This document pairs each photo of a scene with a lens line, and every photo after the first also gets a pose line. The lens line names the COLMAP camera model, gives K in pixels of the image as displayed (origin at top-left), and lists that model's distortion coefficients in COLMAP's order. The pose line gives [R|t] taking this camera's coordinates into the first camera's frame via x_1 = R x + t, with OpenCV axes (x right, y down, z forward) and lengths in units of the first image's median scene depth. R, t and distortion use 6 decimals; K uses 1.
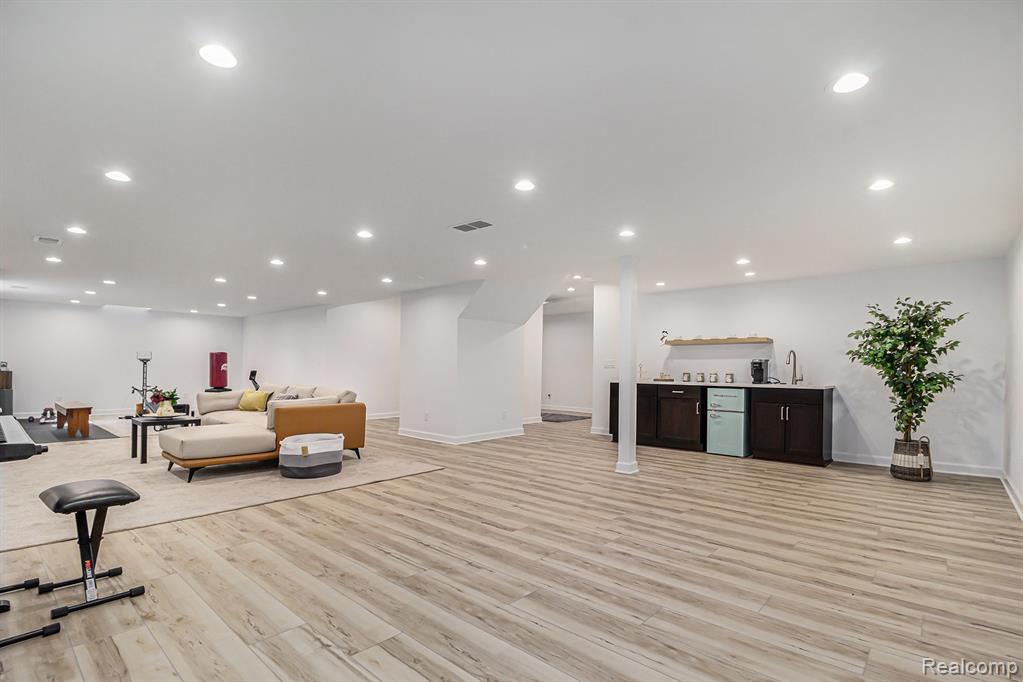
lens RADIAL K [[491.6, 0, 516.0], [0, 491.6, 371.7], [0, 0, 1]] dist [-0.000227, -0.000116]
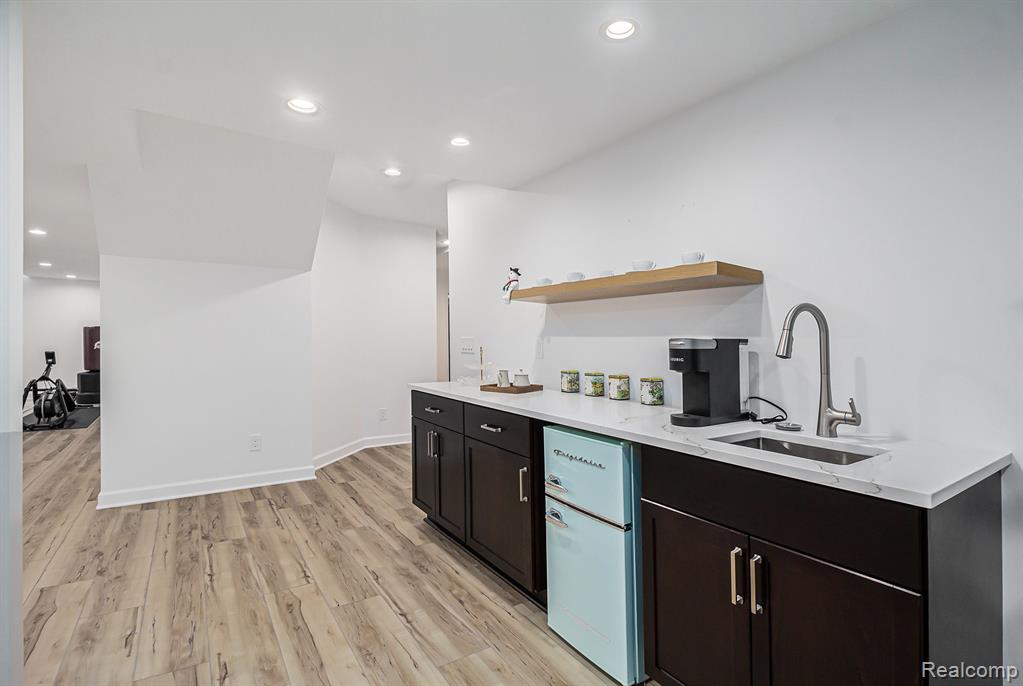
lens RADIAL K [[491.6, 0, 512.4], [0, 491.6, 336.6], [0, 0, 1]] dist [-0.000227, -0.000116]
pose [[0.971333, -0.000174, -0.237725, 0.443909], [-0.004144, 0.999835, -0.017665, -0.019977], [0.237689, 0.018144, 0.971172, 0.673233]]
